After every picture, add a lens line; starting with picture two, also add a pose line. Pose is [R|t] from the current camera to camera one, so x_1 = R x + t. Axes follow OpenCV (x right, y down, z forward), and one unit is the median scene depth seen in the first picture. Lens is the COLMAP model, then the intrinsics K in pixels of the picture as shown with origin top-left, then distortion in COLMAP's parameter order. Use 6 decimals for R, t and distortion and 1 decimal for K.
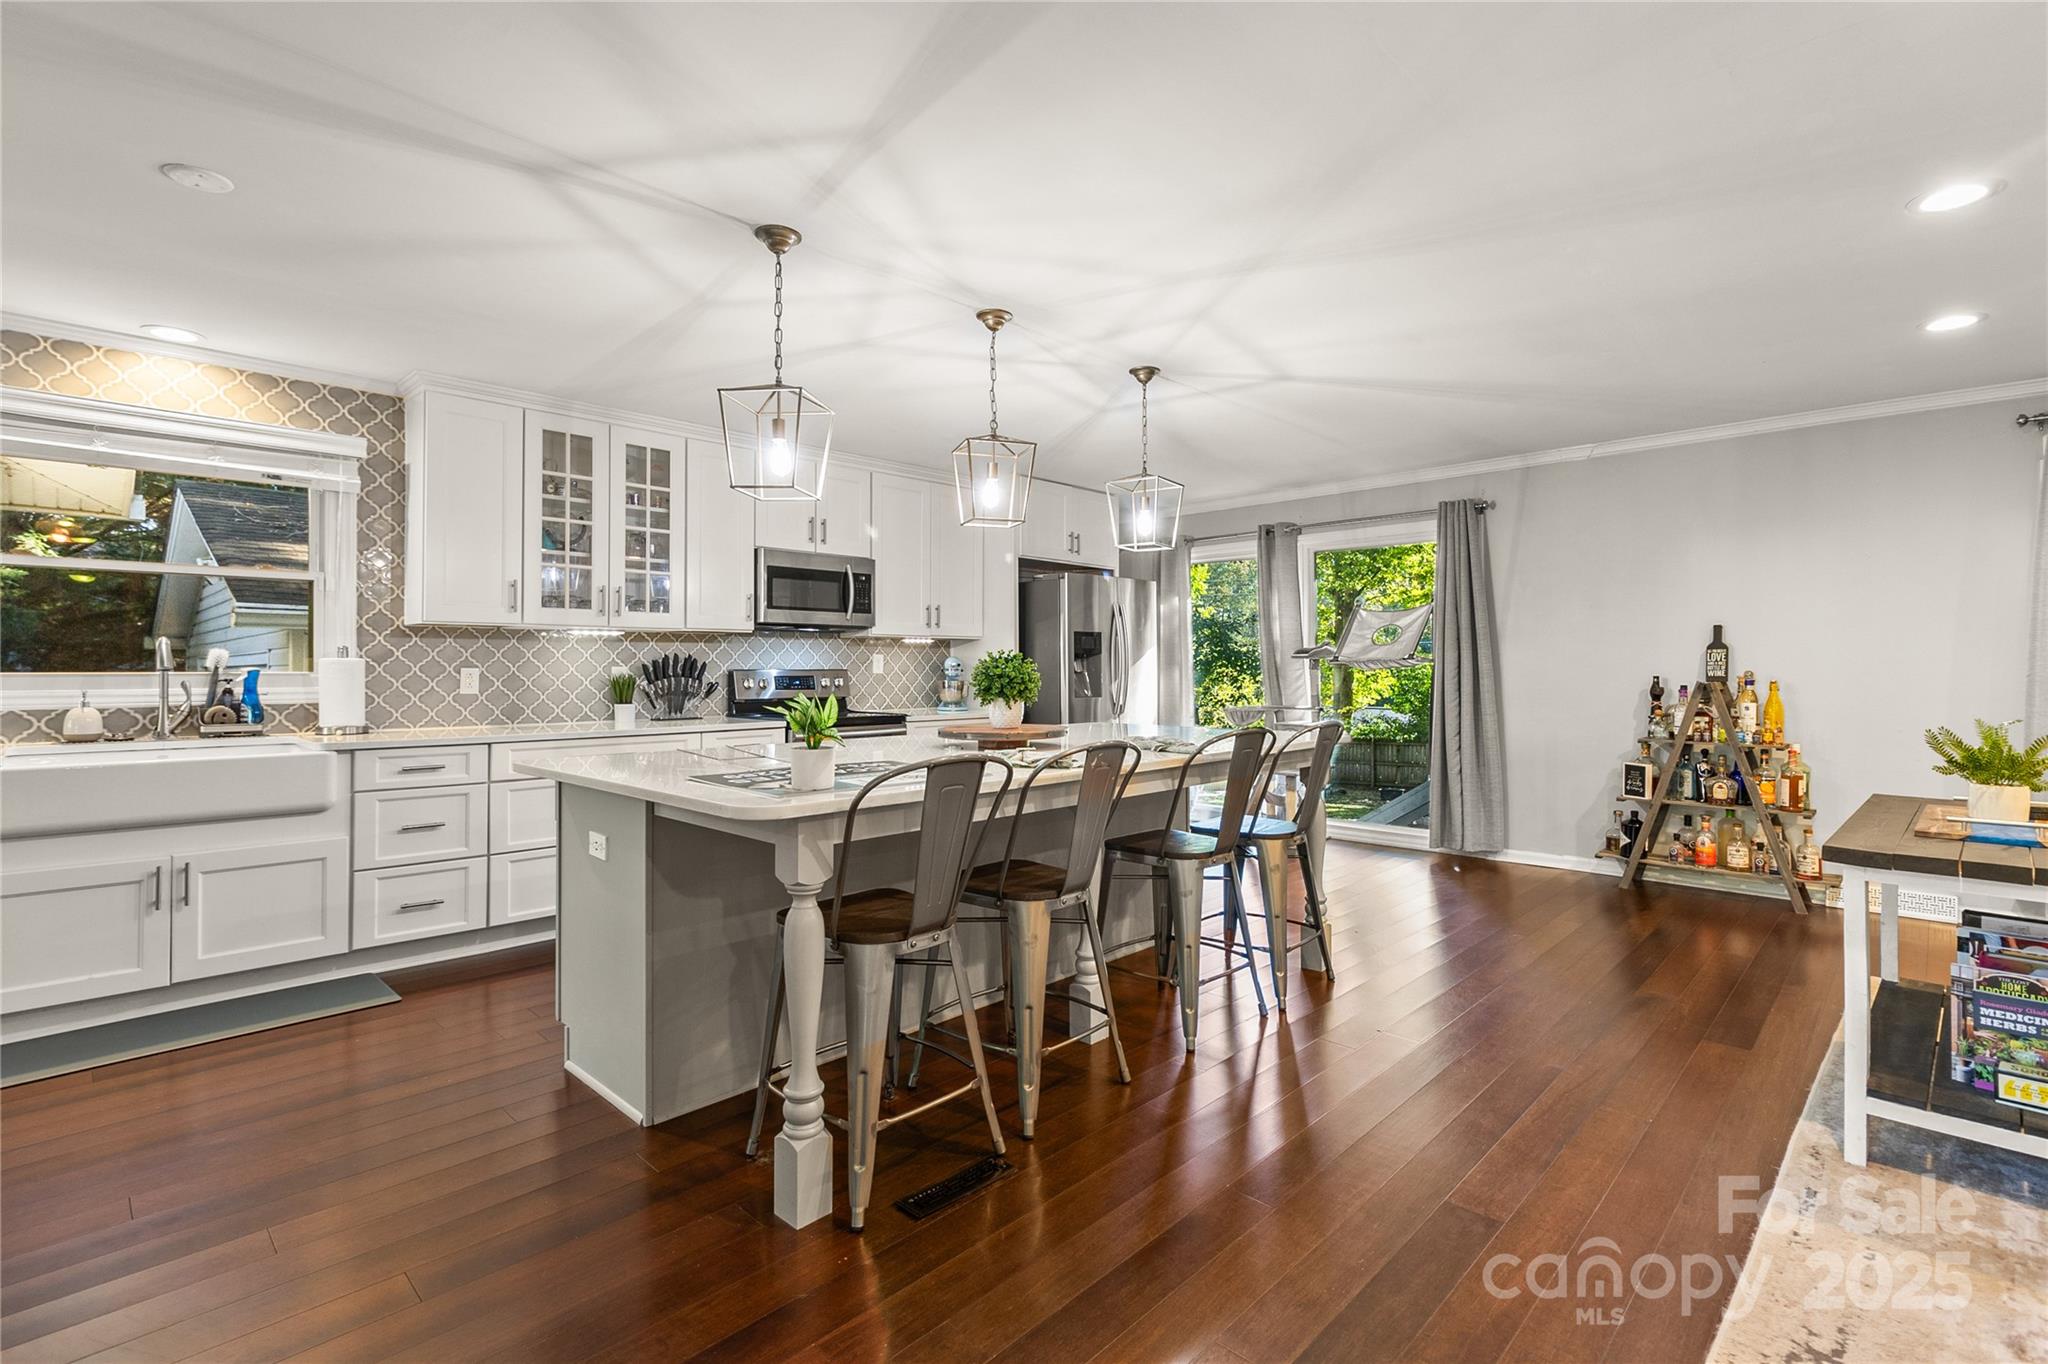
lens RADIAL K [[942.1, 0, 1044.4], [0, 942.1, 654.6], [0, 0, 1]] dist [-0.001496, 0.002007]
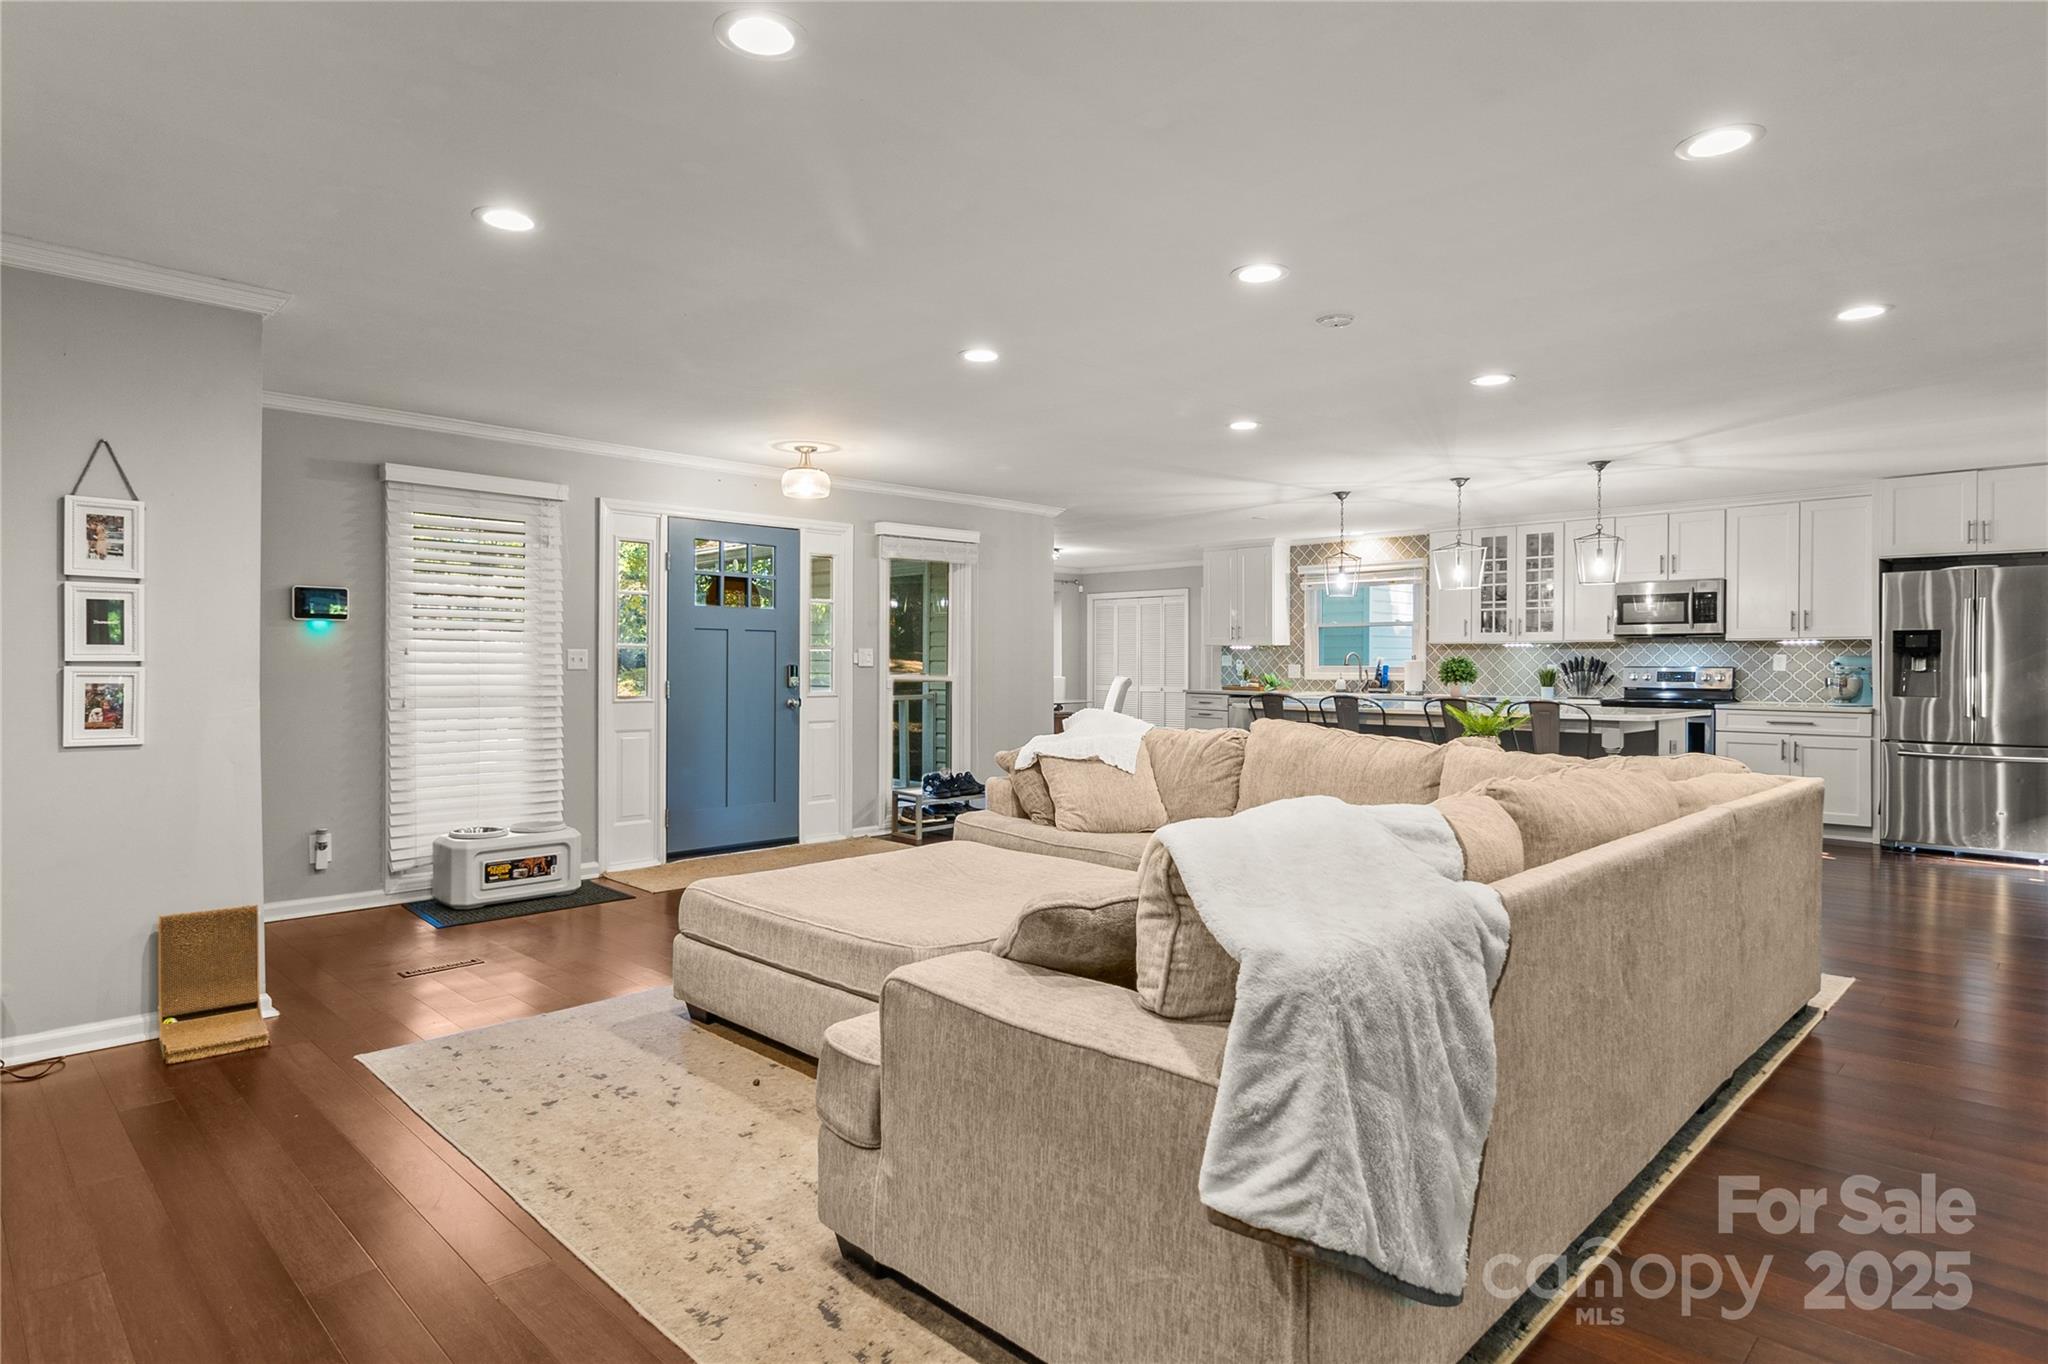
lens RADIAL K [[1094.5, 0, 1030.3], [0, 1094.5, 674.5], [0, 0, 1]] dist [-0.001268, 0.000193]
pose [[-0.016543, 0.011349, -0.999799, 1.608387], [0.012274, 0.999863, 0.011147, -0.002511], [0.999788, -0.012088, -0.016680, 0.129729]]
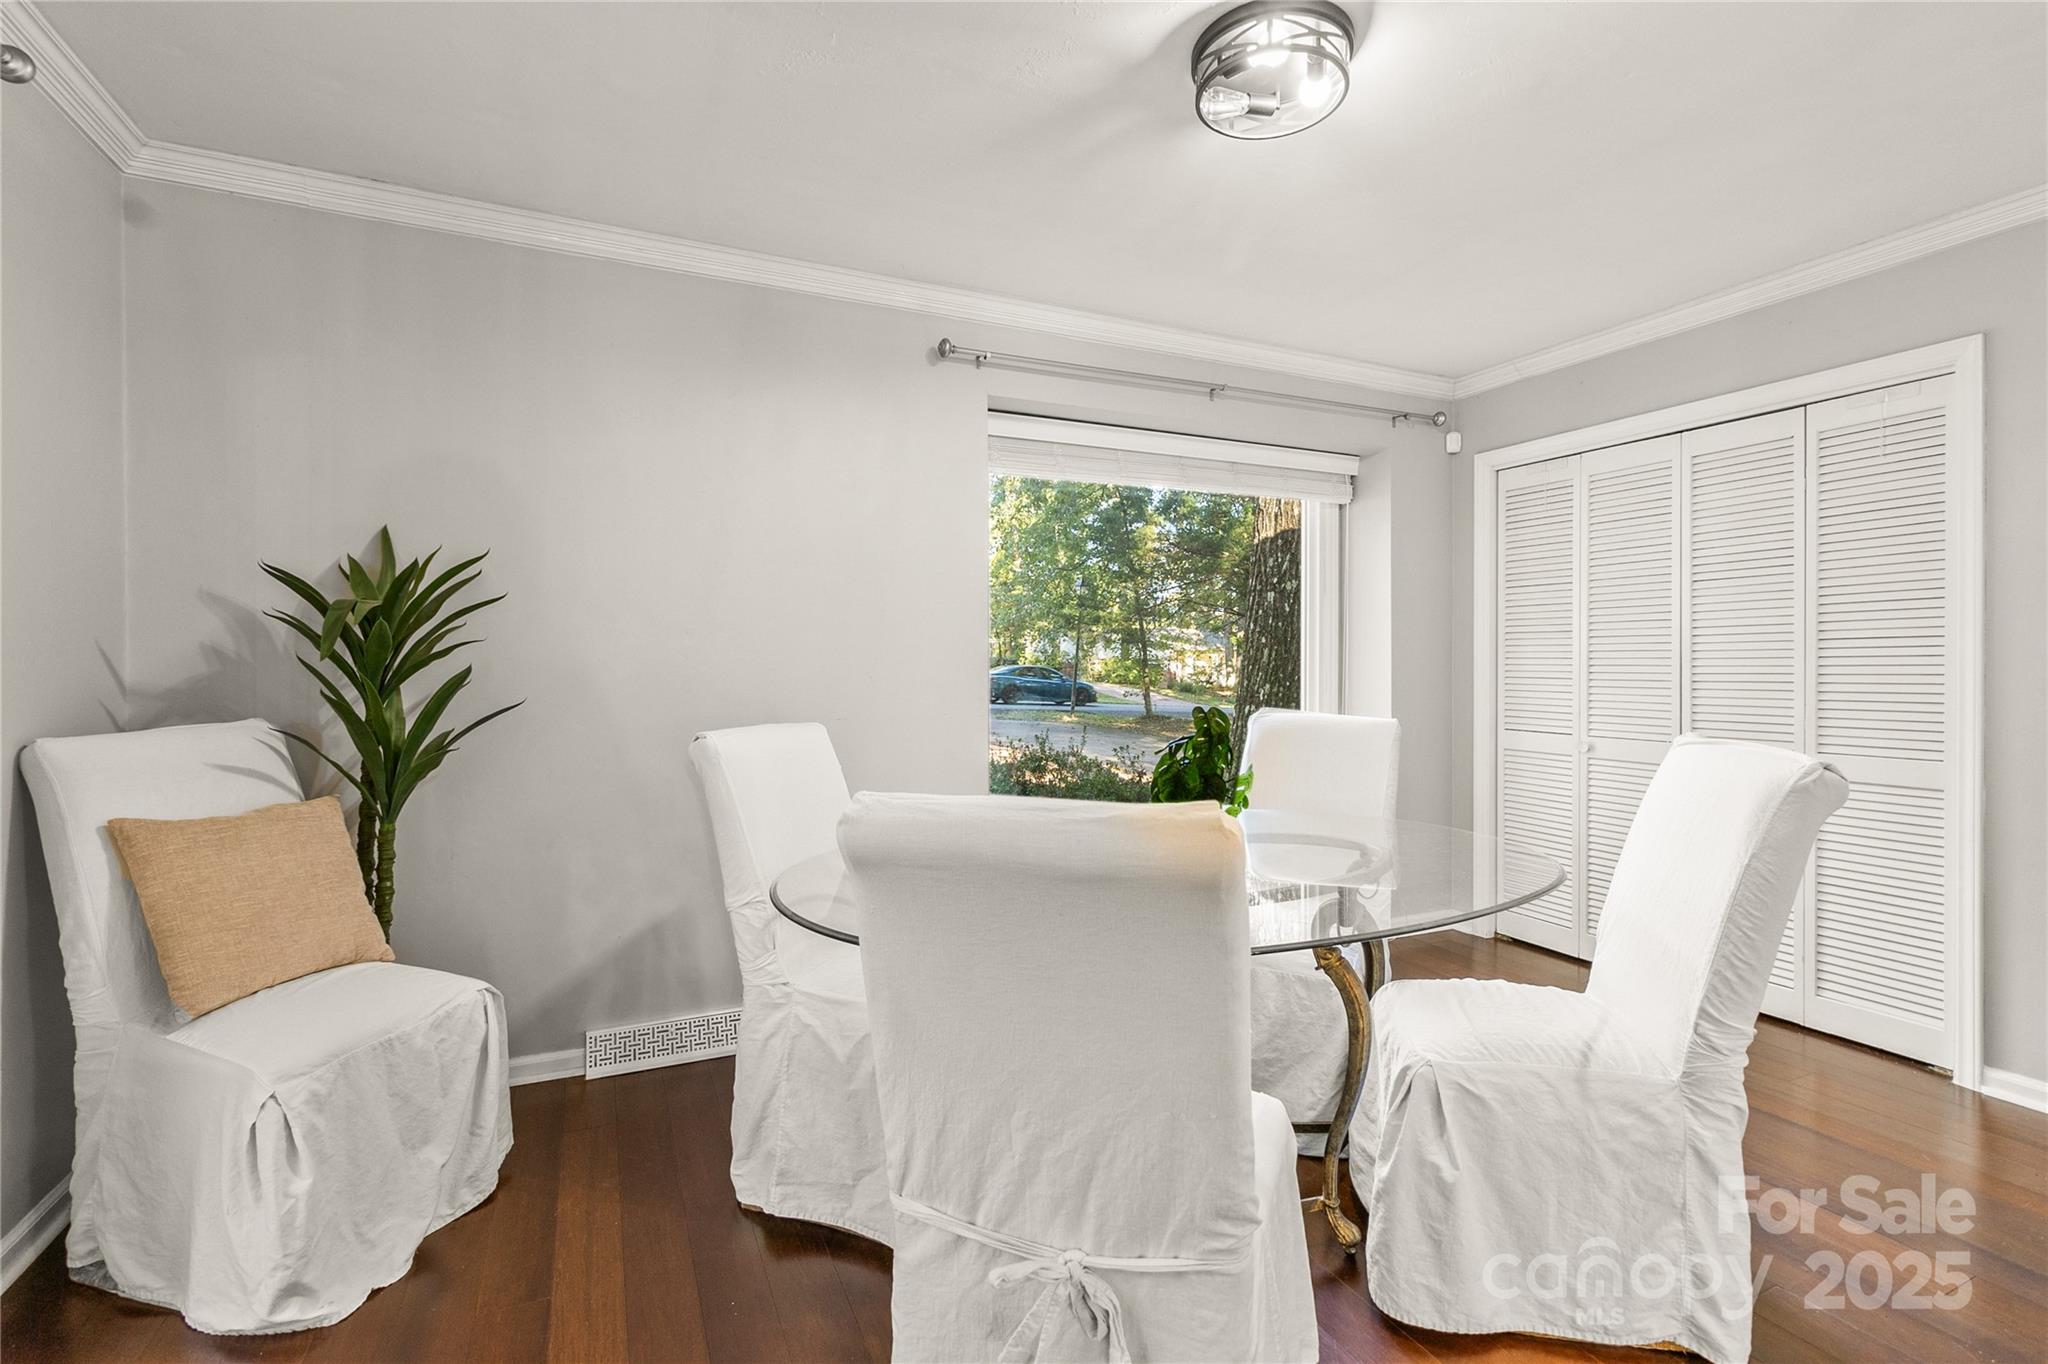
lens RADIAL K [[942.1, 0, 1027.4], [0, 942.1, 671.6], [0, 0, 1]] dist [-0.001496, 0.002007]
pose [[-0.364266, 0.006704, -0.931271, -0.642326], [0.009594, 0.999948, 0.003446, 0.001260], [0.931246, -0.007679, -0.364311, 0.173763]]
